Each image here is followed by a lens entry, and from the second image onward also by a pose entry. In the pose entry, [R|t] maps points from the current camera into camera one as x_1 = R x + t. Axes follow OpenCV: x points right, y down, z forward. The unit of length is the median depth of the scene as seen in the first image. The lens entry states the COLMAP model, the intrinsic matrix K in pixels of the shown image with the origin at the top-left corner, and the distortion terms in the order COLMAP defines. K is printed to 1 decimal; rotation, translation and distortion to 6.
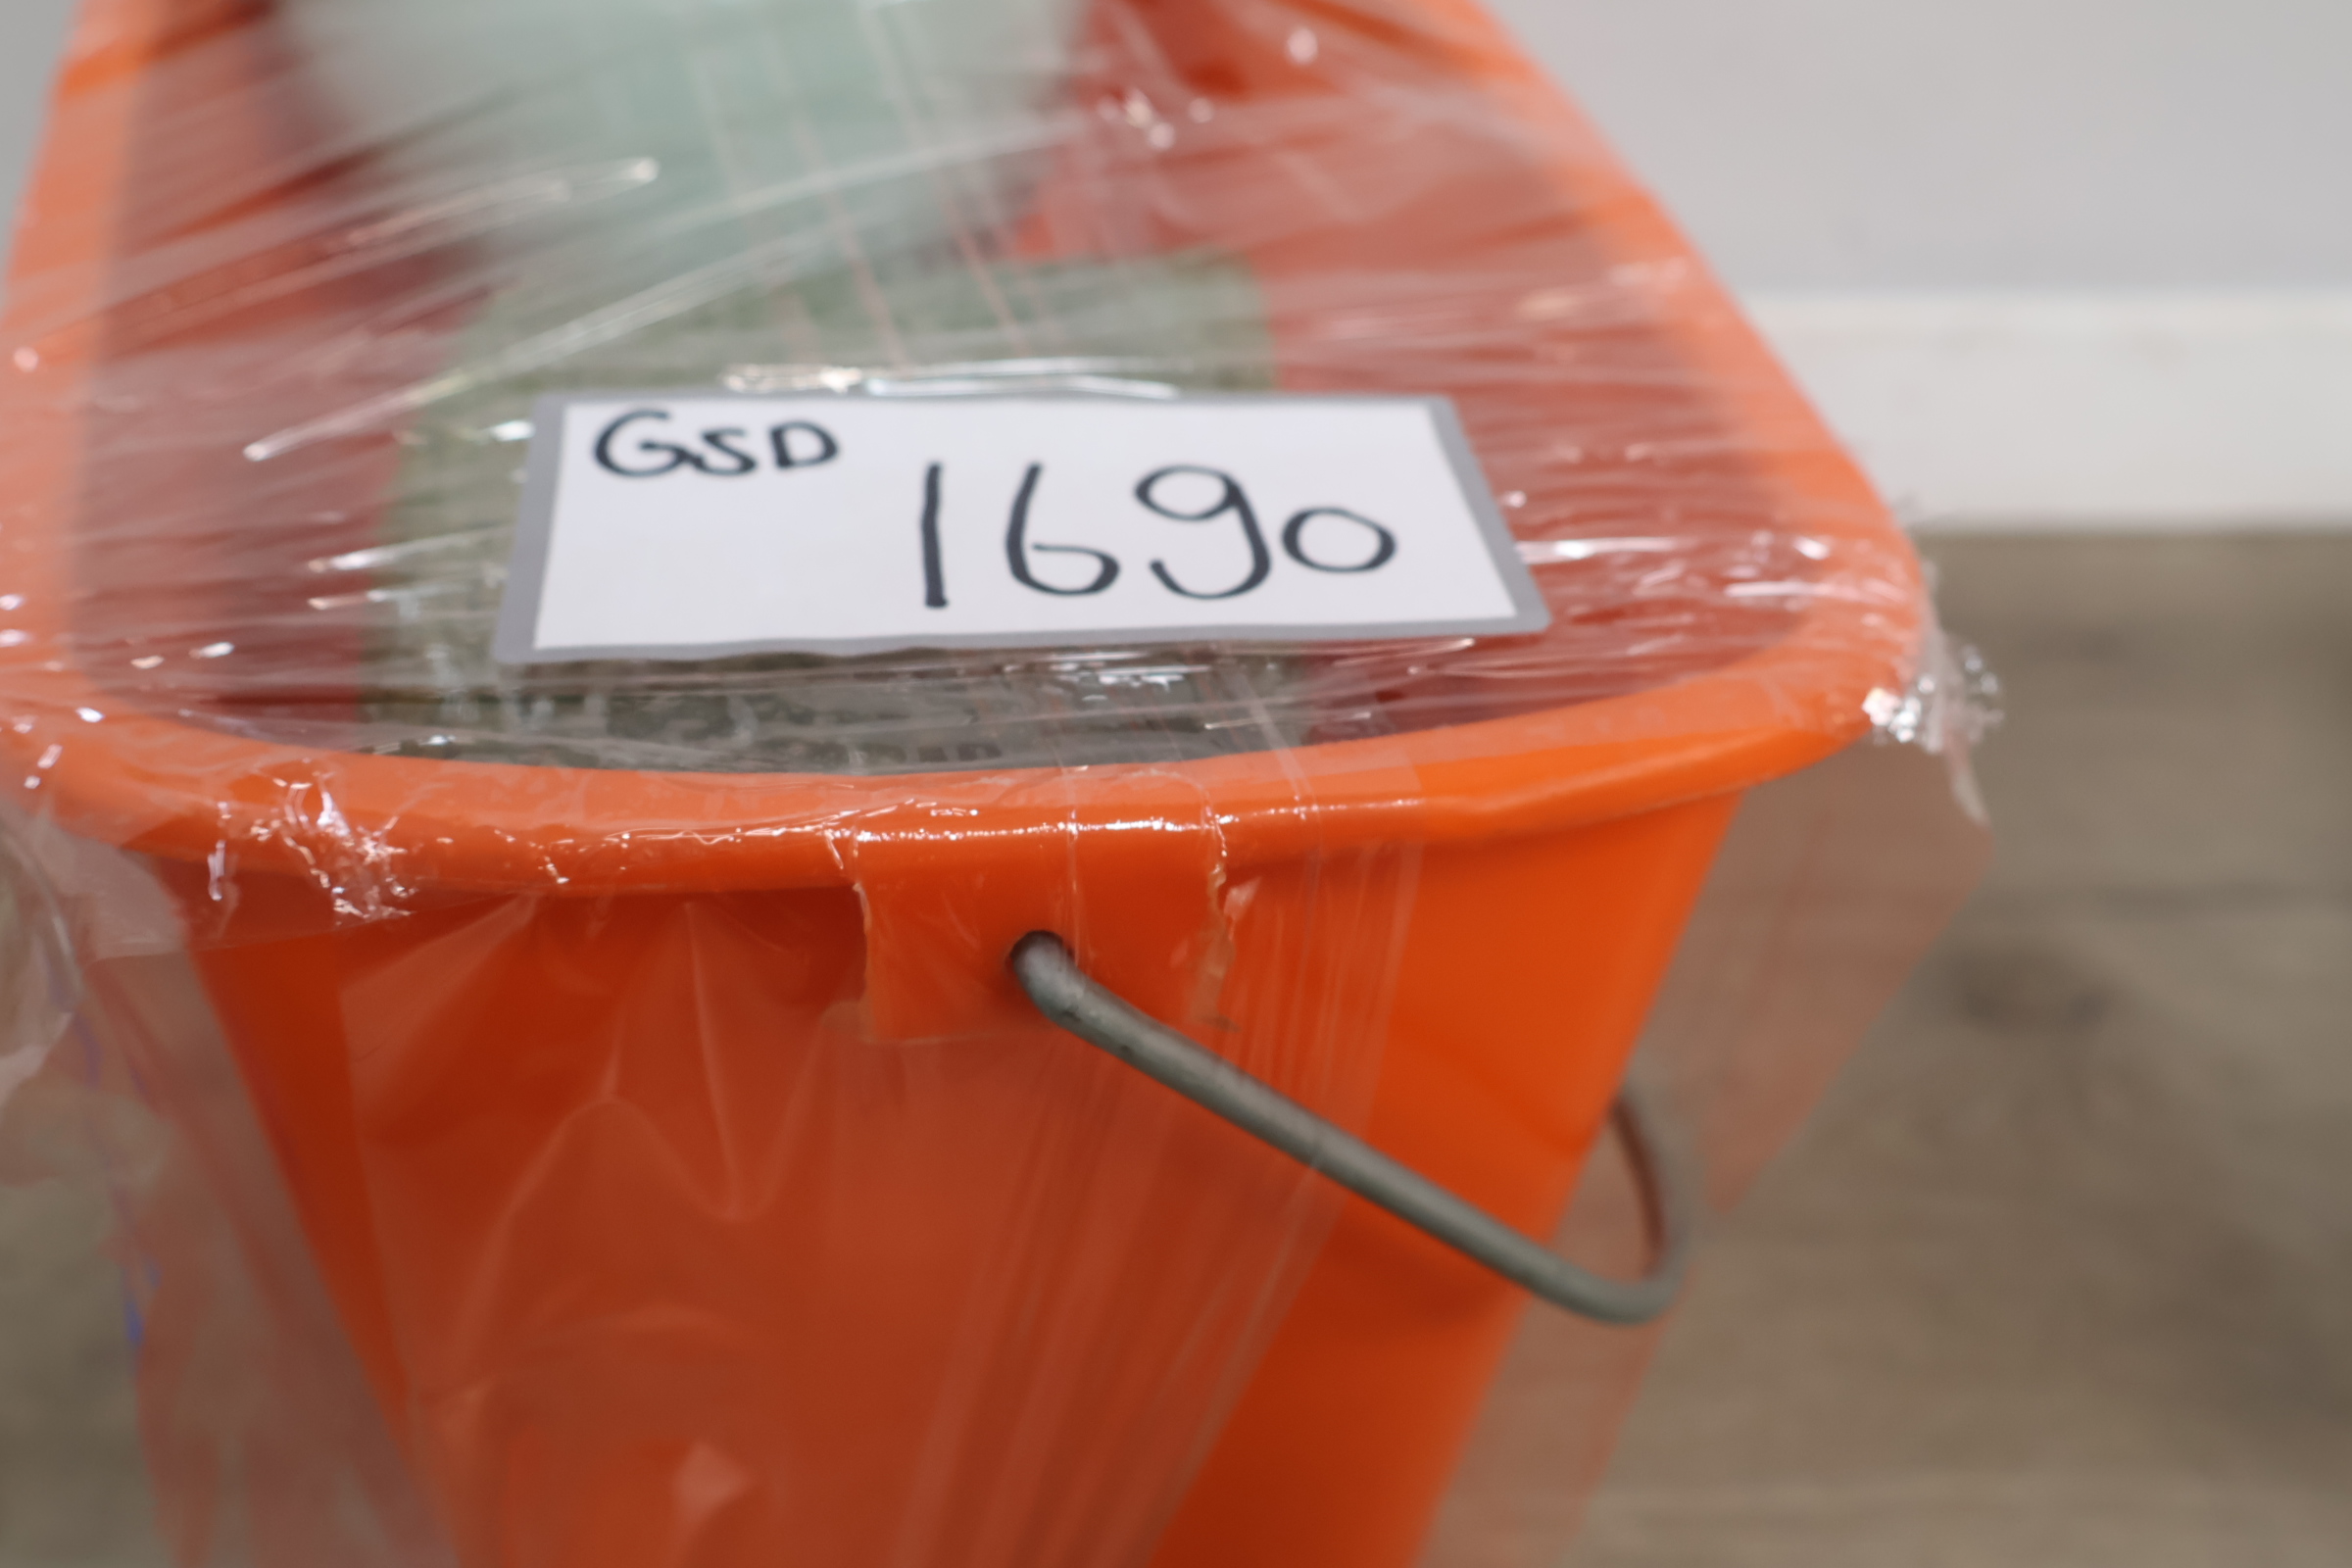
lens RADIAL K [[2388.0, 0, 1171.8], [0, 2388.0, 781.5], [0, 0, 1]] dist [0.015755, 0.000000]
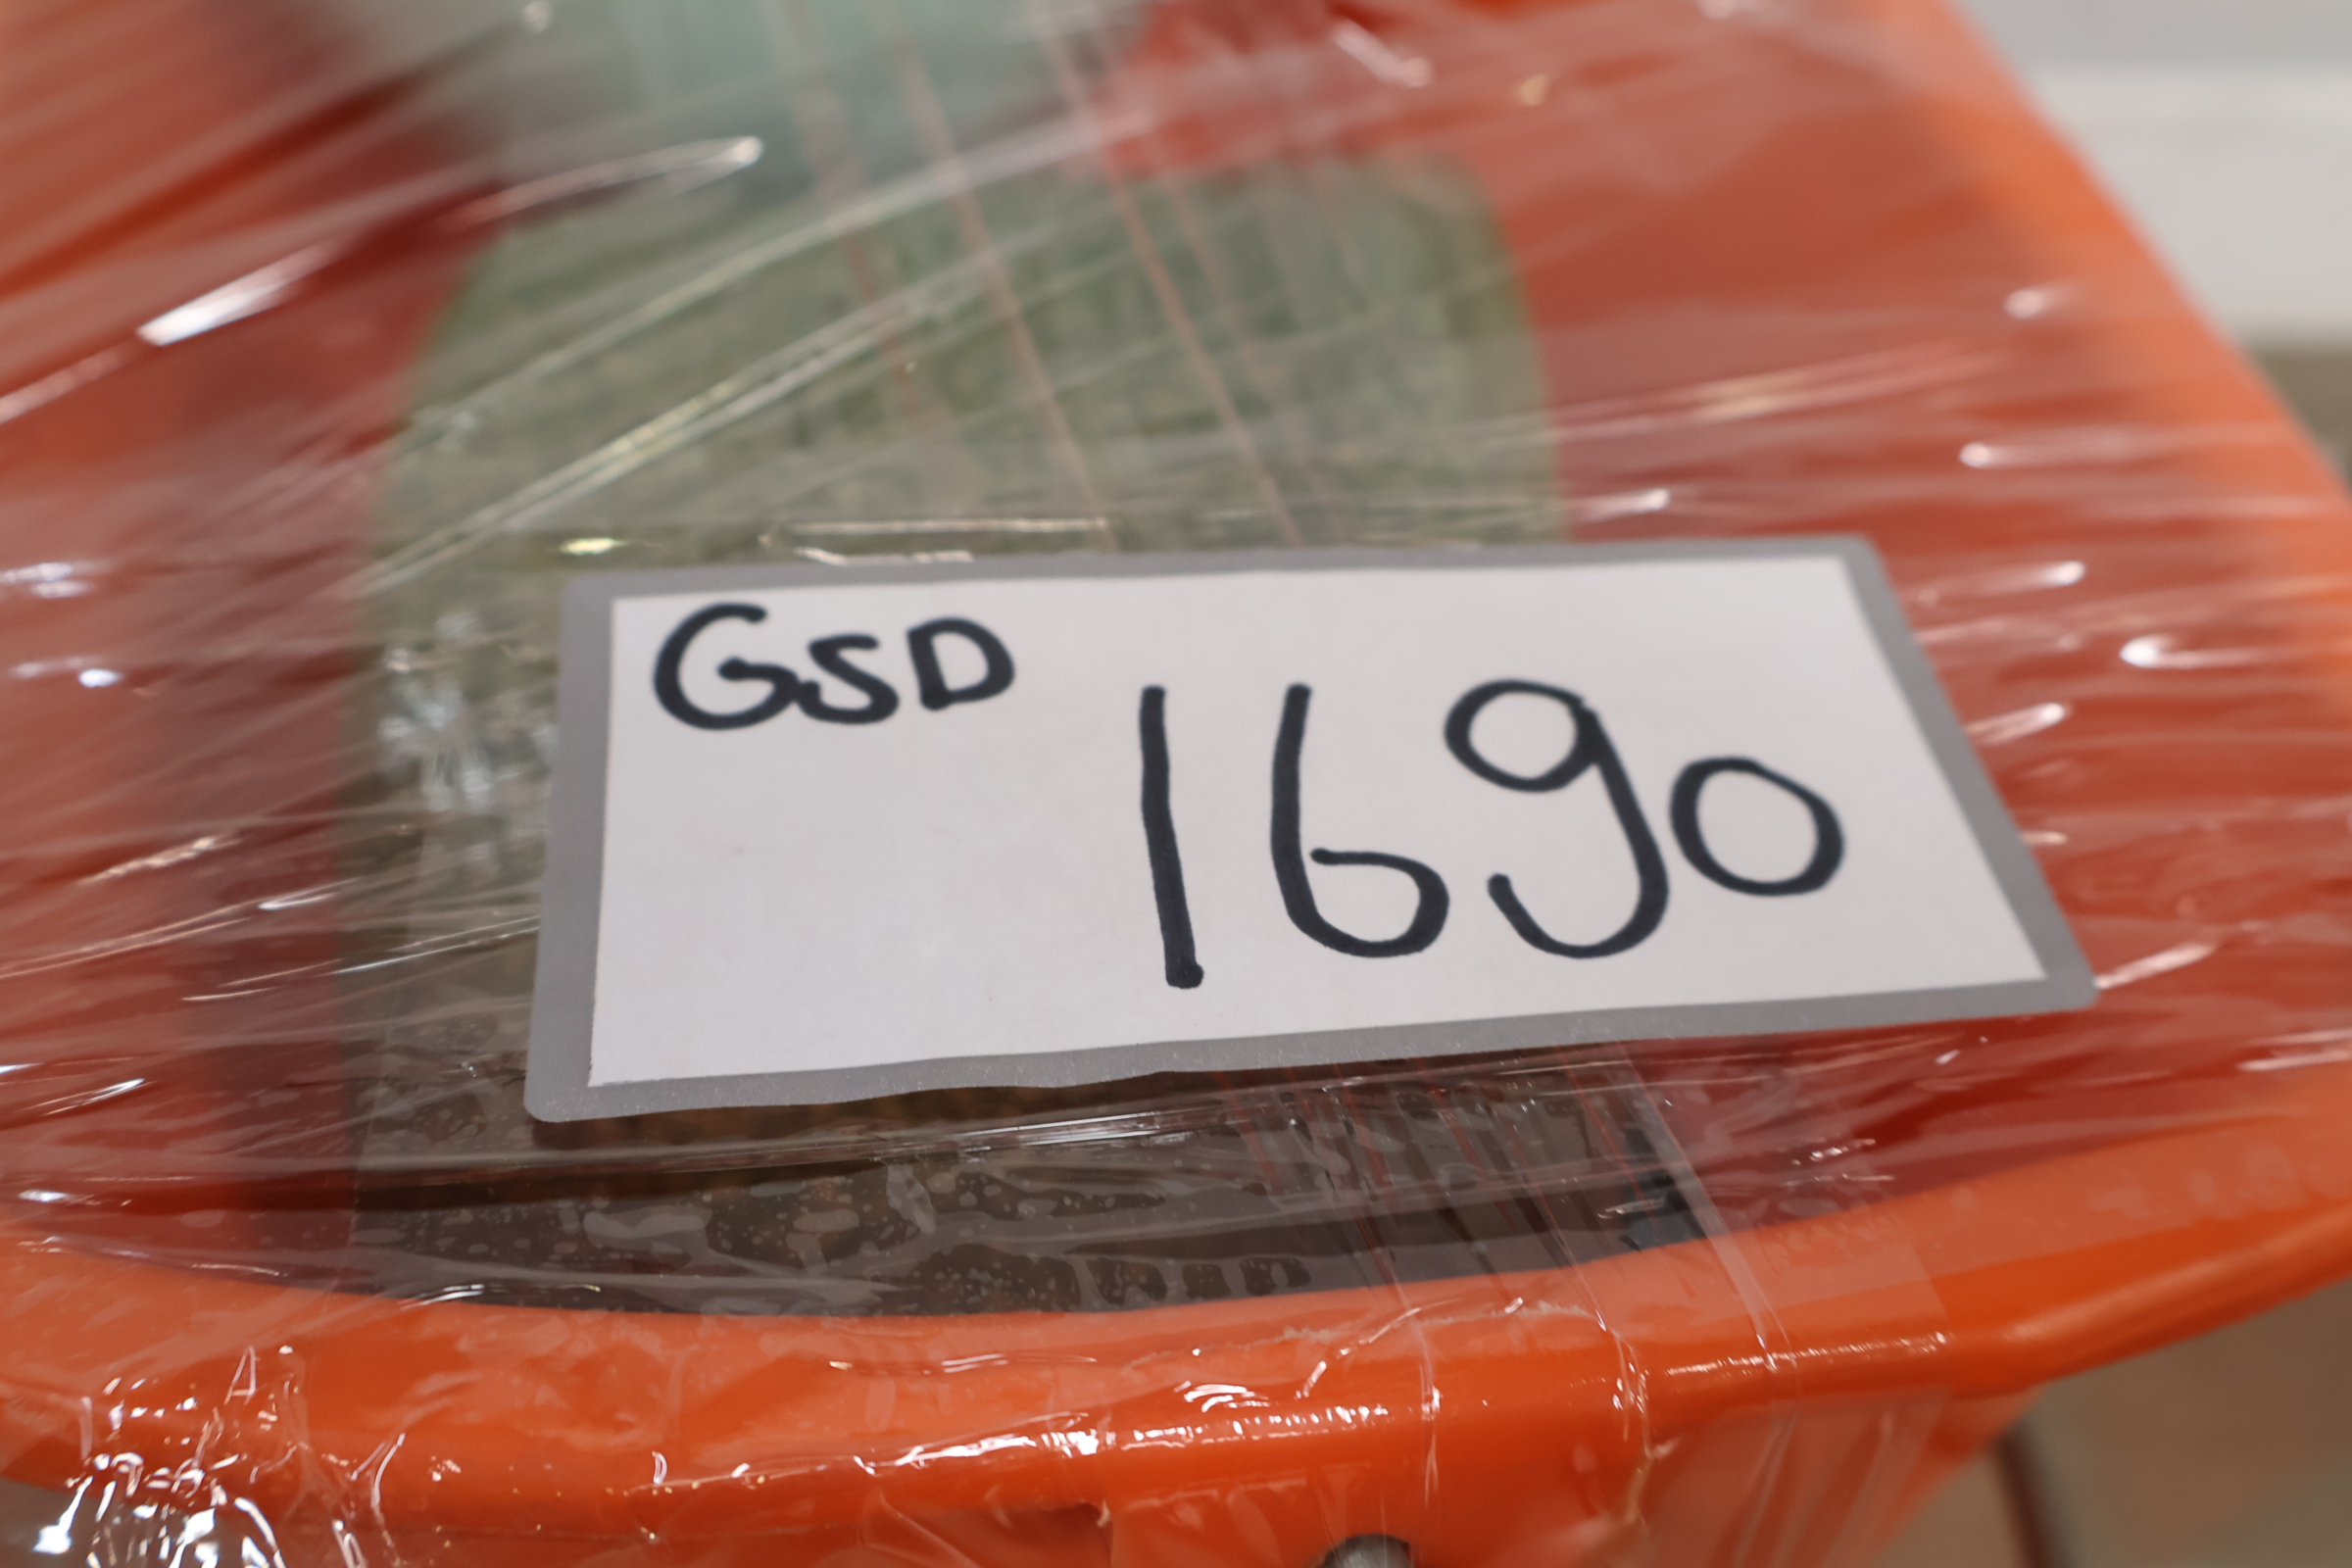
lens RADIAL K [[2388.0, 0, 1181.3], [0, 2388.0, 786.0], [0, 0, 1]] dist [0.015755, 0.000000]
pose [[0.999968, -0.005351, -0.005883, -0.088239], [0.006133, 0.989817, 0.142211, -0.206088], [0.005062, -0.142243, 0.989819, 0.320461]]
